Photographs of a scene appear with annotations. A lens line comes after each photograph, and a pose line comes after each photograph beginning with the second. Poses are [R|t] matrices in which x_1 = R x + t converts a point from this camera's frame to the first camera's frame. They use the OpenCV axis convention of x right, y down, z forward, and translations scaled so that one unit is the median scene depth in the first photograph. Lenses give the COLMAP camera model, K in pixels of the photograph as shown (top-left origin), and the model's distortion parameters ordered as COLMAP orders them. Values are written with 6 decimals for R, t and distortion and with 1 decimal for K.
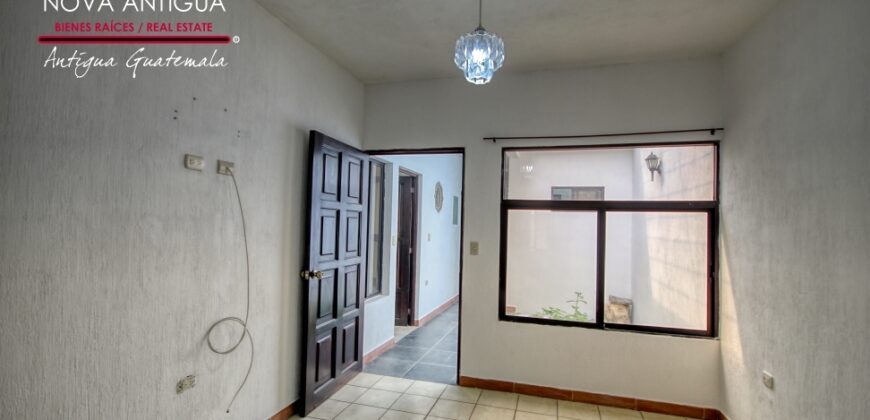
lens RADIAL K [[413.4, 0, 435.0], [0, 413.4, 210.0], [0, 0, 1]] dist [0.001829, 0.000141]
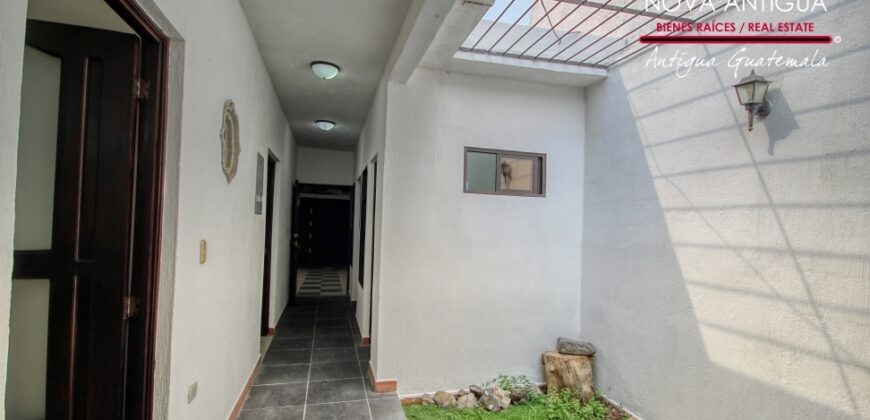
lens RADIAL K [[413.4, 0, 435.0], [0, 413.4, 210.0], [0, 0, 1]] dist [0.001829, 0.000141]
pose [[0.855267, 0.012429, 0.518038, -0.027799], [-0.021420, 0.999706, 0.011379, 0.024687], [-0.517744, -0.020828, 0.855282, 0.619236]]
